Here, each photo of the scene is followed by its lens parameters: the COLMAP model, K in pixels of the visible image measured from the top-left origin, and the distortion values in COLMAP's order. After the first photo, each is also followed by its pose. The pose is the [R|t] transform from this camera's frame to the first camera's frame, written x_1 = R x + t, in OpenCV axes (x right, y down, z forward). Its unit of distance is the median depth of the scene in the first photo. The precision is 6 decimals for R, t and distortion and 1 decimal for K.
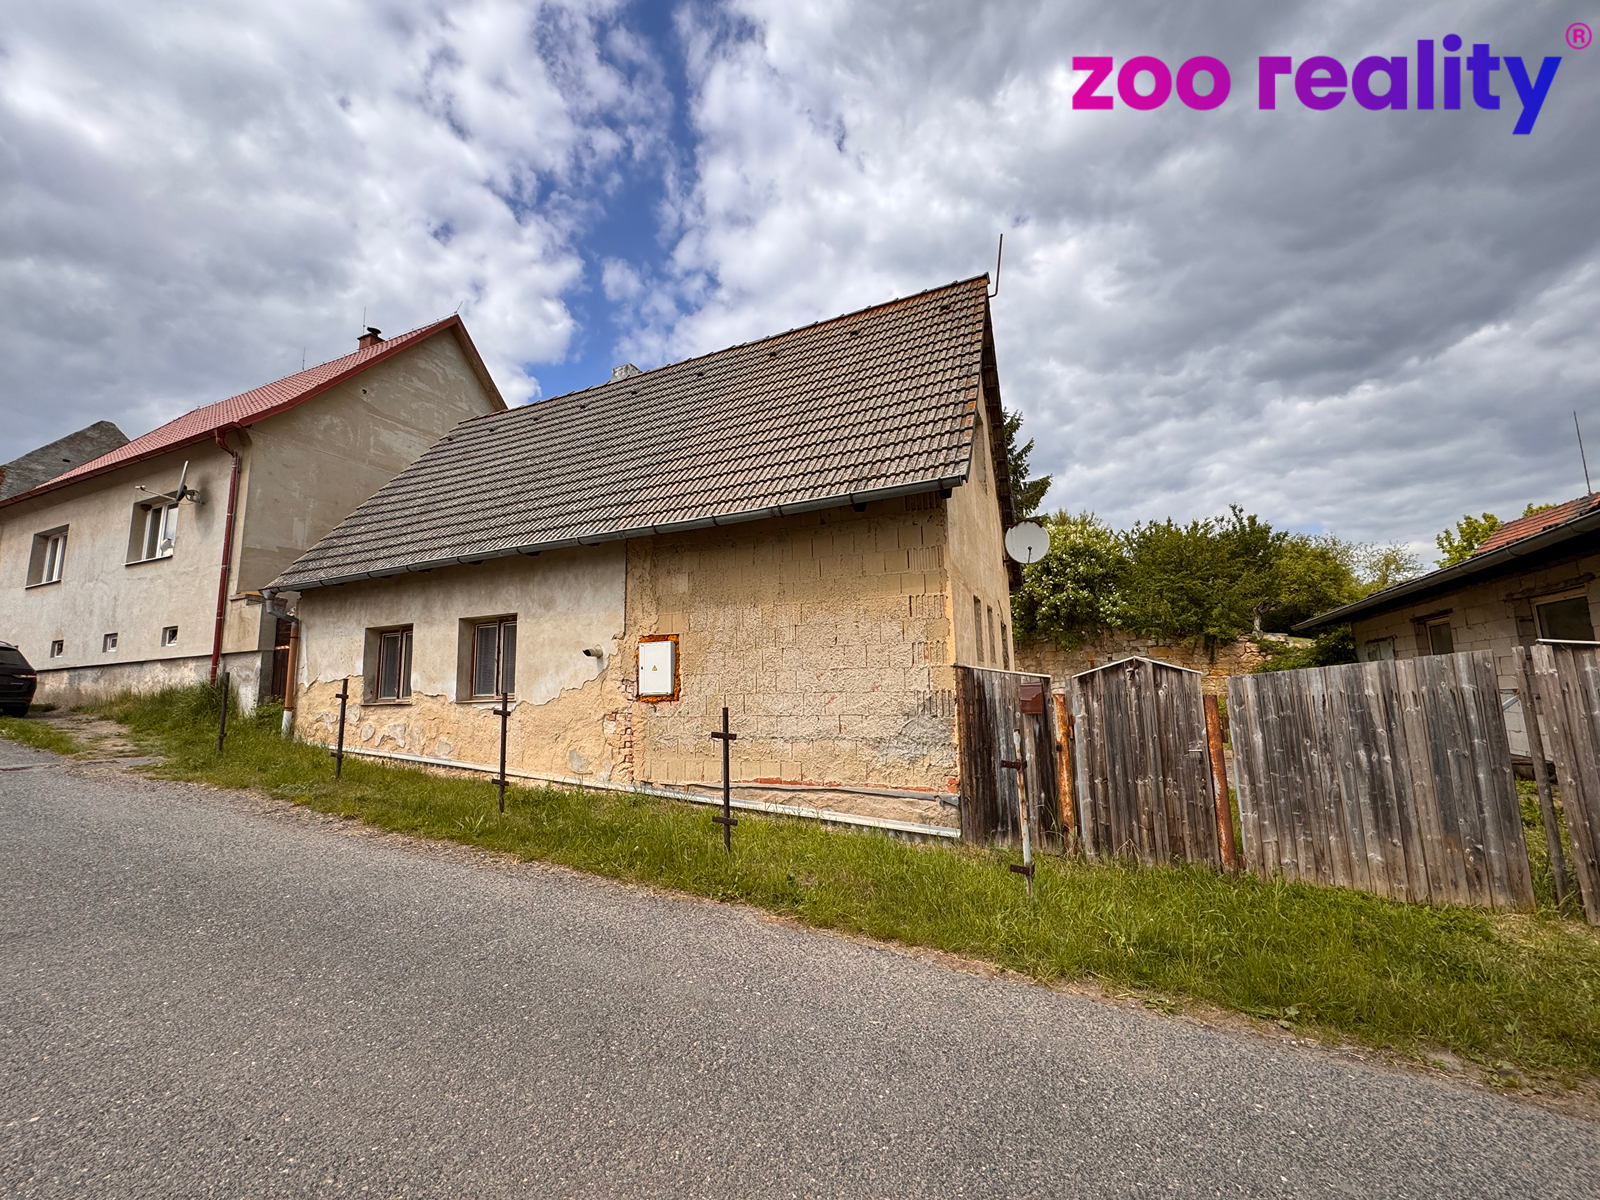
lens RADIAL K [[635.3, 0, 807.8], [0, 635.3, 598.9], [0, 0, 1]] dist [-0.001914, 0.000316]
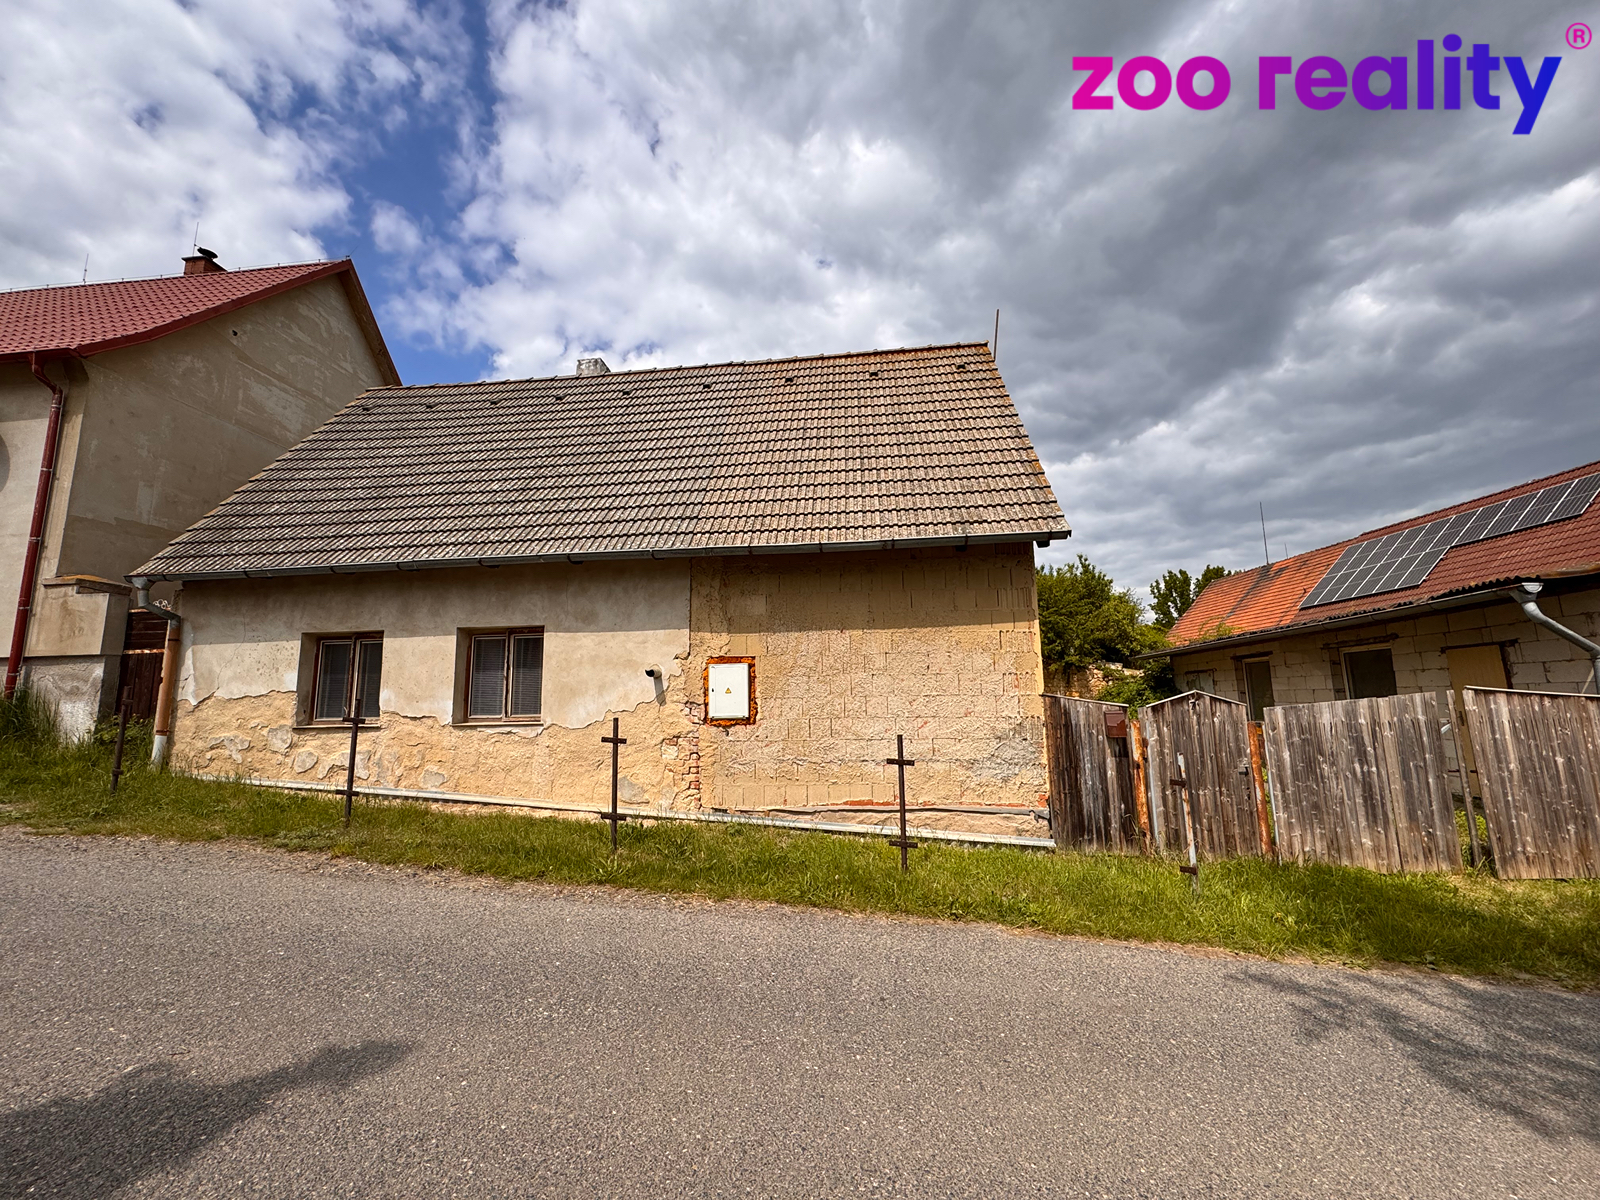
lens RADIAL K [[635.3, 0, 793.2], [0, 635.3, 600.6], [0, 0, 1]] dist [-0.001914, 0.000316]
pose [[0.950359, 0.056077, 0.306061, -0.326480], [-0.051554, 0.998409, -0.022848, -0.008585], [-0.306855, 0.005935, 0.951738, 0.030854]]
